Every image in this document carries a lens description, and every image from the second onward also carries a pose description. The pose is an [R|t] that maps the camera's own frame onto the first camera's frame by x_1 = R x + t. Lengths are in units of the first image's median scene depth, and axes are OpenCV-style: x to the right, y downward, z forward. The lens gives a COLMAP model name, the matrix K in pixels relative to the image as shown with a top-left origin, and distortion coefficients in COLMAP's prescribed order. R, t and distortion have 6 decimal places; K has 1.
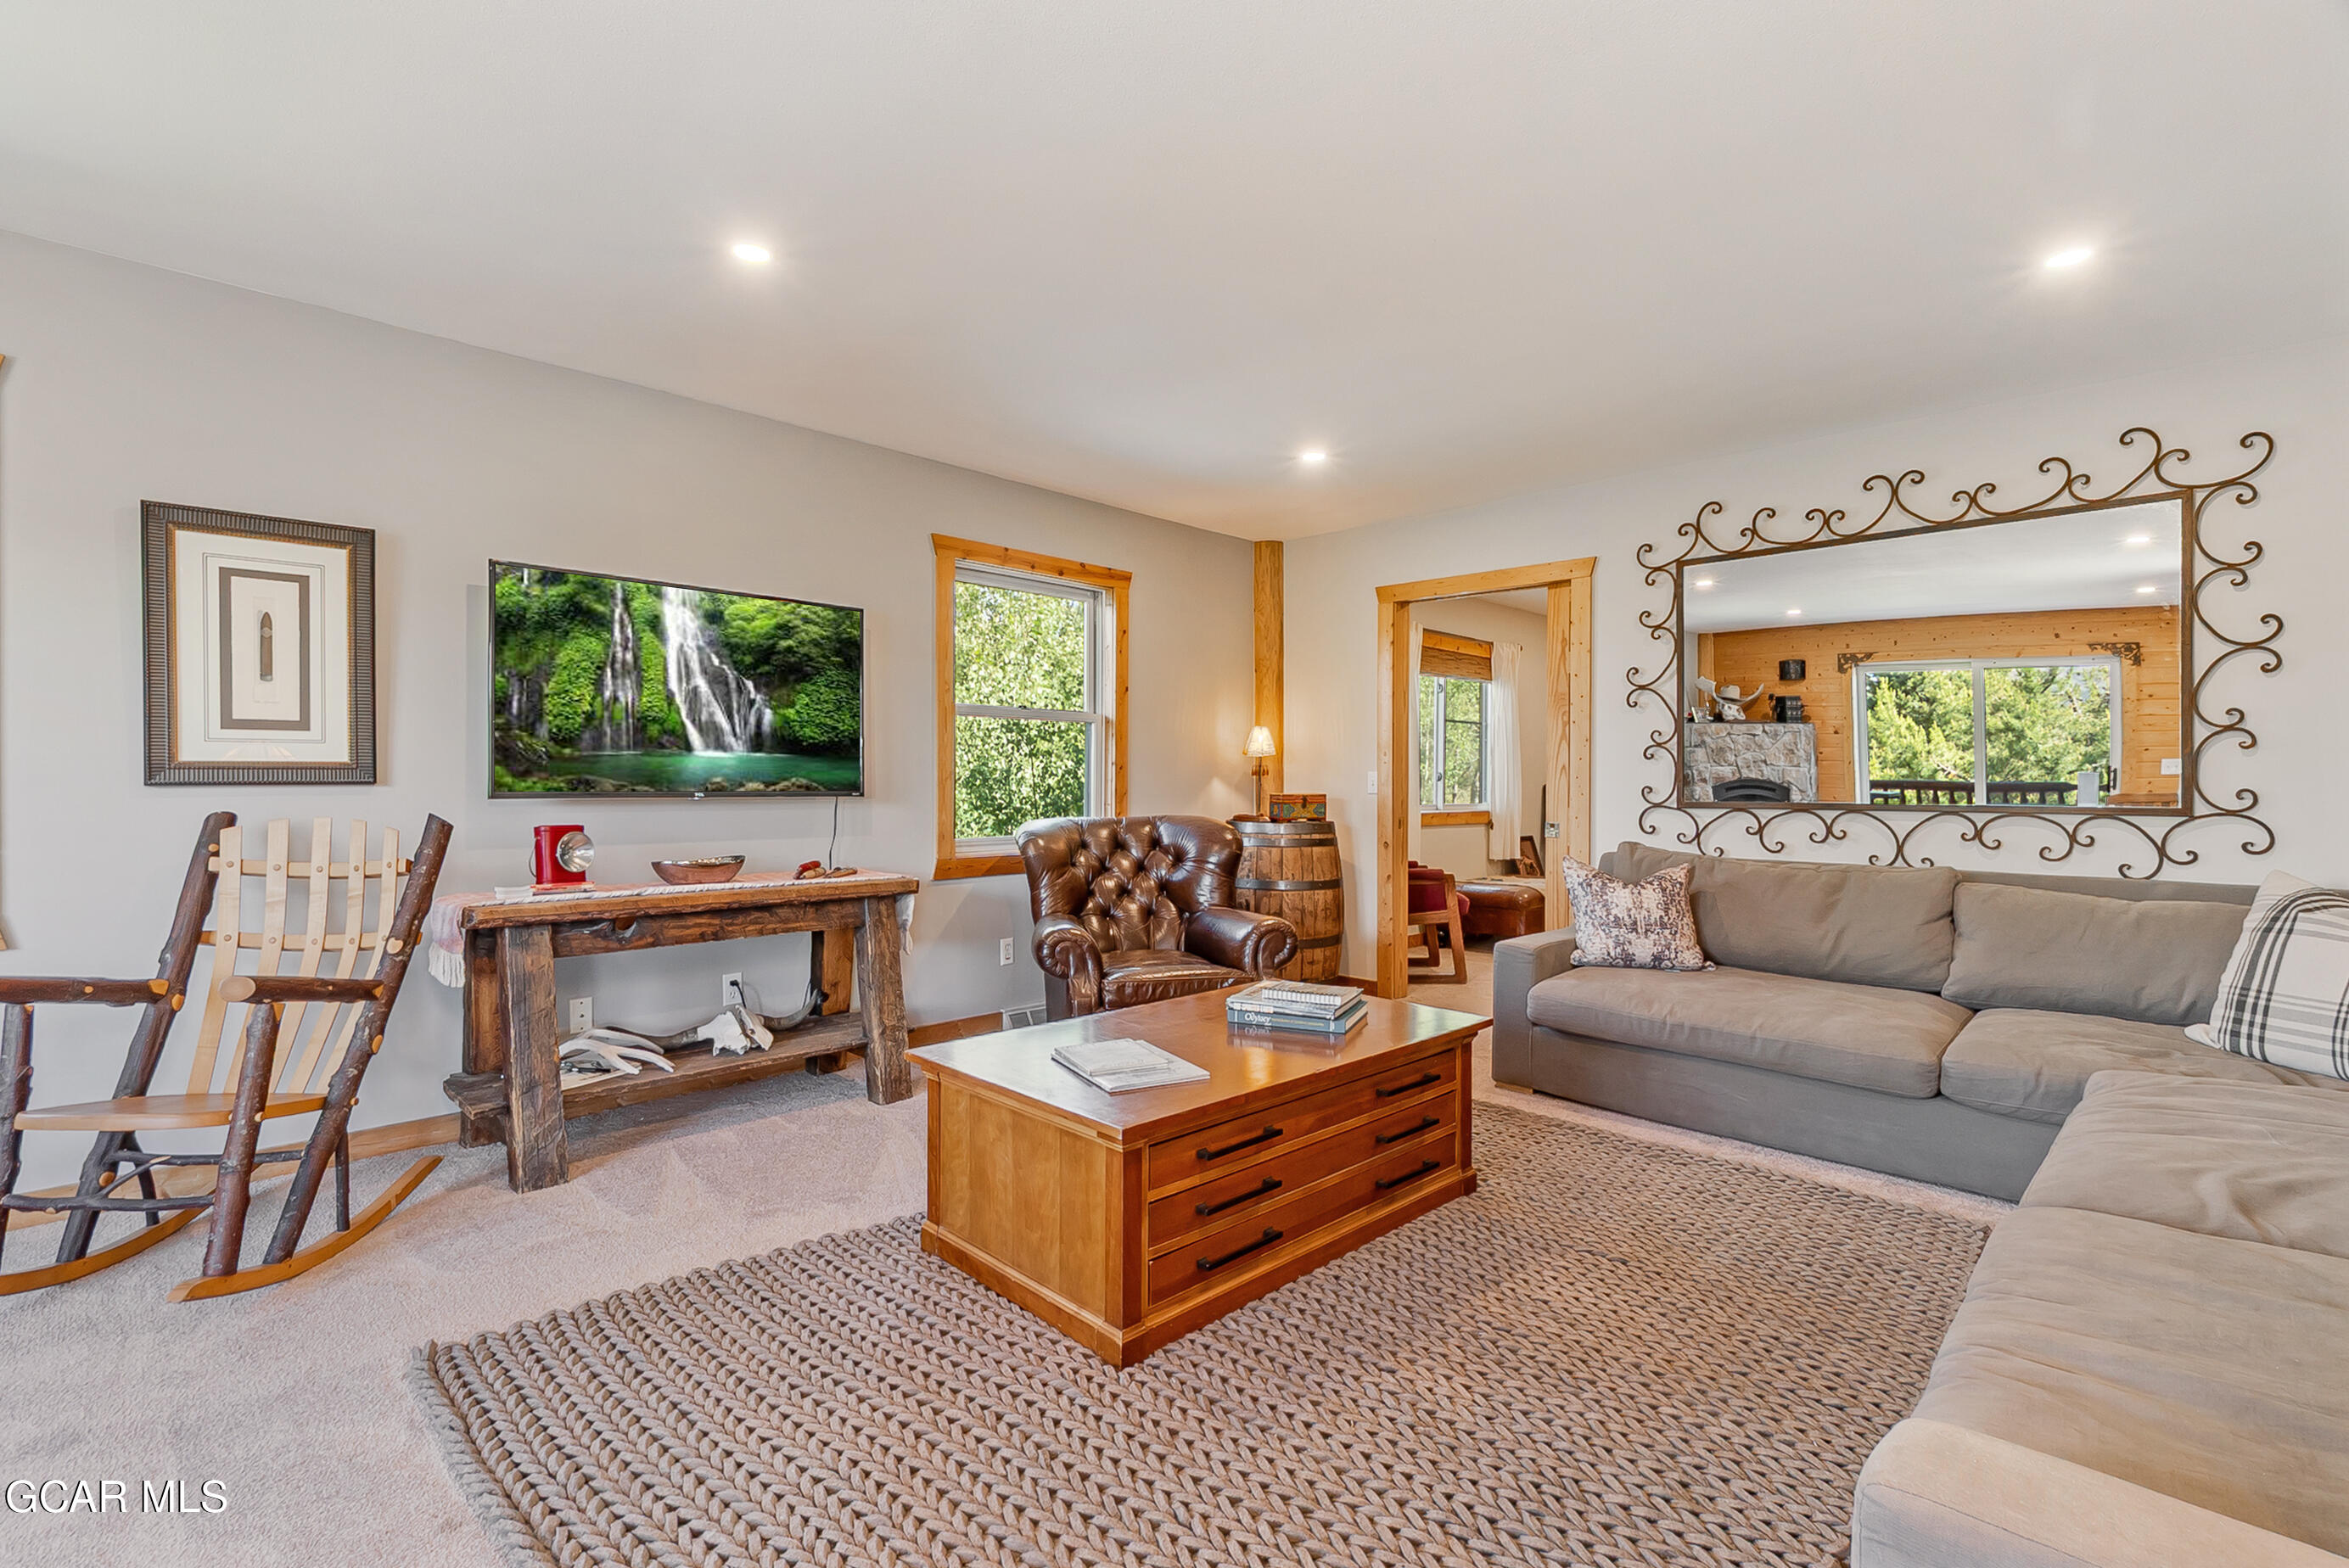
lens RADIAL K [[1083.0, 0, 1139.0], [0, 1083.0, 776.1], [0, 0, 1]] dist [0.016534, -0.005390]
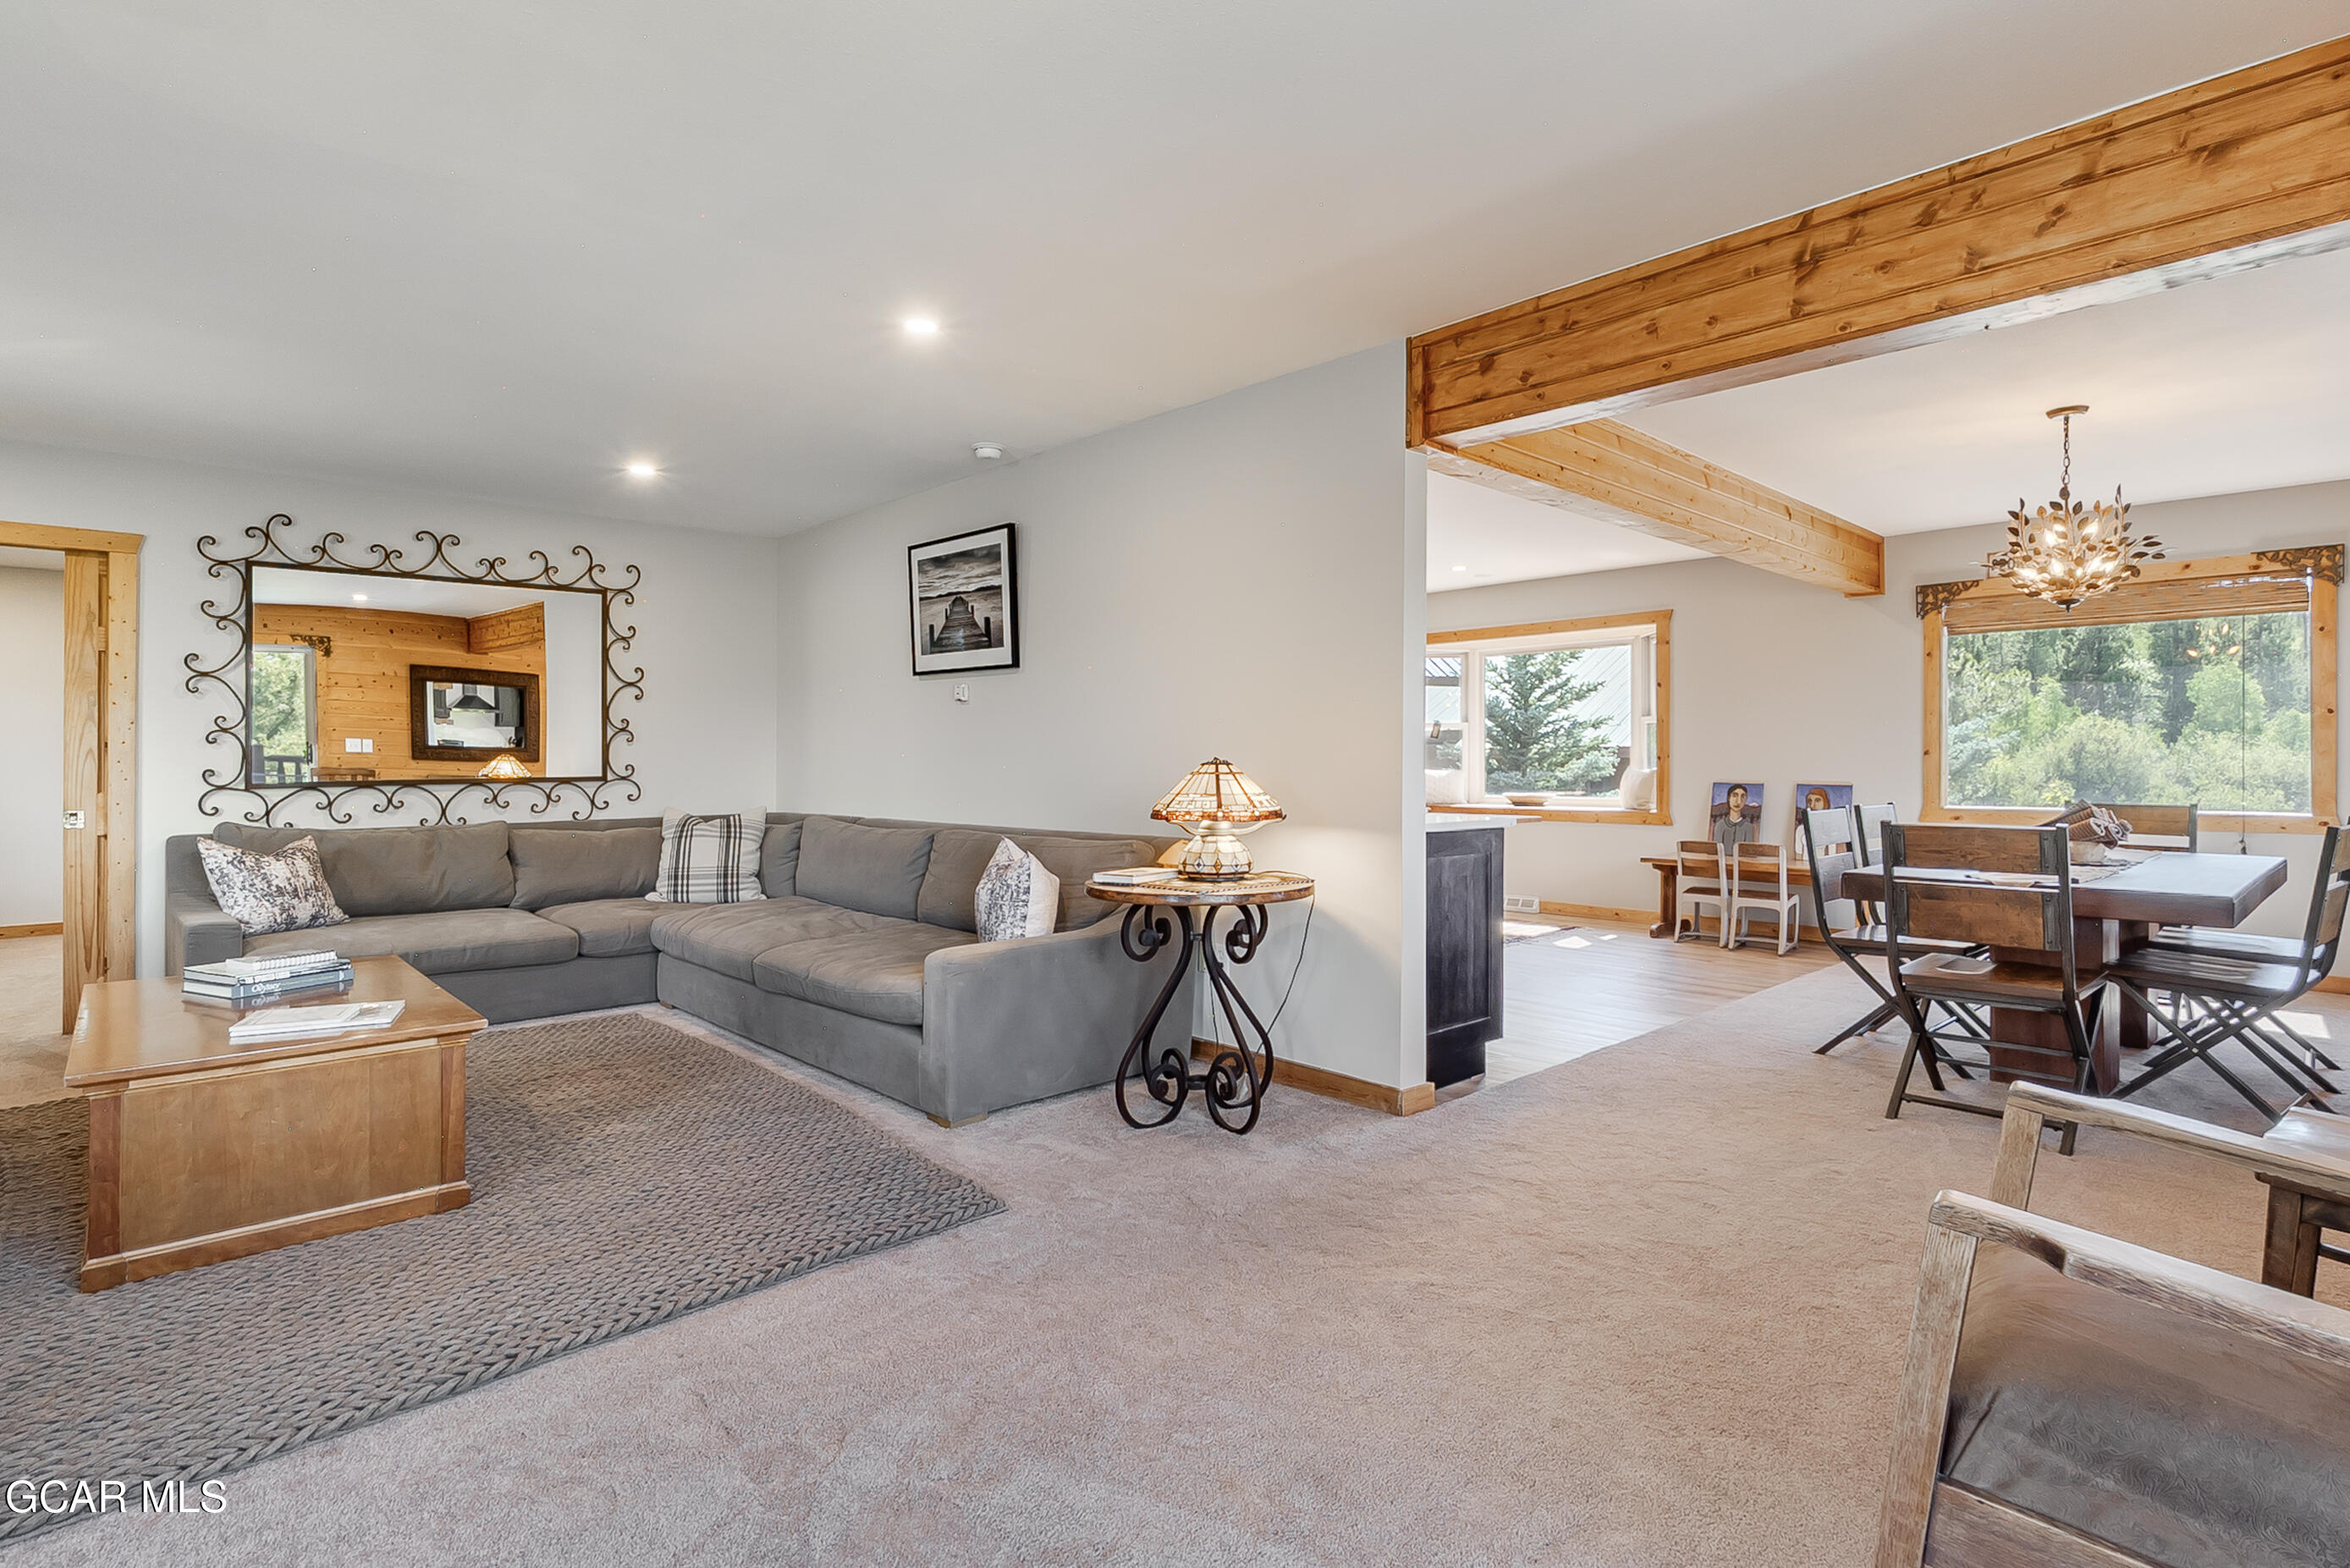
lens RADIAL K [[1122.0, 0, 1181.1], [0, 1122.0, 740.1], [0, 0, 1]] dist [-0.003418, -0.000240]
pose [[0.025448, 0.011584, 0.999609, -0.759974], [0.004211, 0.999923, -0.011695, -0.002759], [-0.999667, 0.004507, 0.025397, 0.055426]]
